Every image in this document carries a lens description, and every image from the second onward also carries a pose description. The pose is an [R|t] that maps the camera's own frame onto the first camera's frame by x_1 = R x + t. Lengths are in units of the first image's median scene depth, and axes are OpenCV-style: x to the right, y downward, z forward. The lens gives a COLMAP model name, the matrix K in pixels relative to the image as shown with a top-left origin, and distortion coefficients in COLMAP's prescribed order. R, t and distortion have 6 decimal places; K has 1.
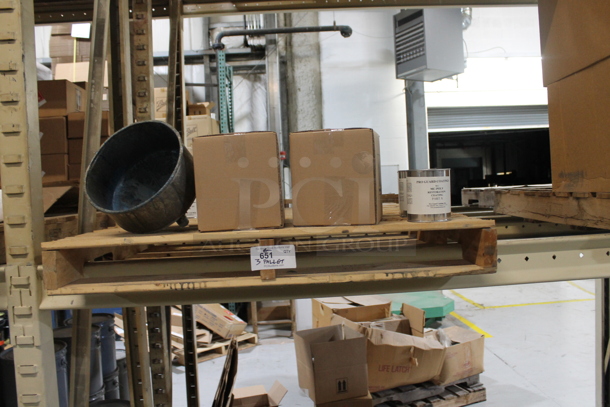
lens RADIAL K [[519.9, 0, 305.0], [0, 519.9, 203.5], [0, 0, 1]] dist [-0.147239, 0.121911]
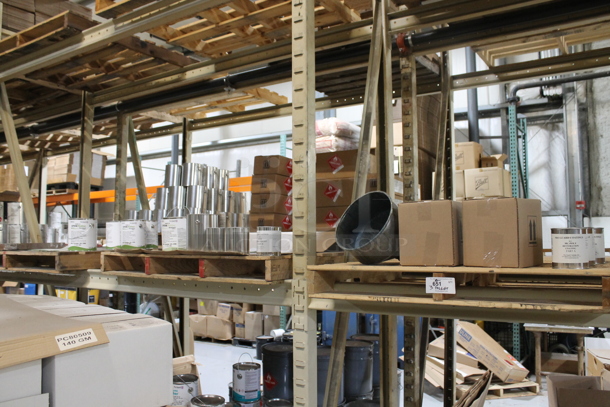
lens RADIAL K [[519.9, 0, 305.0], [0, 519.9, 203.5], [0, 0, 1]] dist [-0.147239, 0.121911]
pose [[0.822459, 0.002968, -0.568817, 0.072253], [-0.052897, 0.996052, -0.071287, -0.000621], [0.566360, 0.088719, 0.819369, -0.069978]]
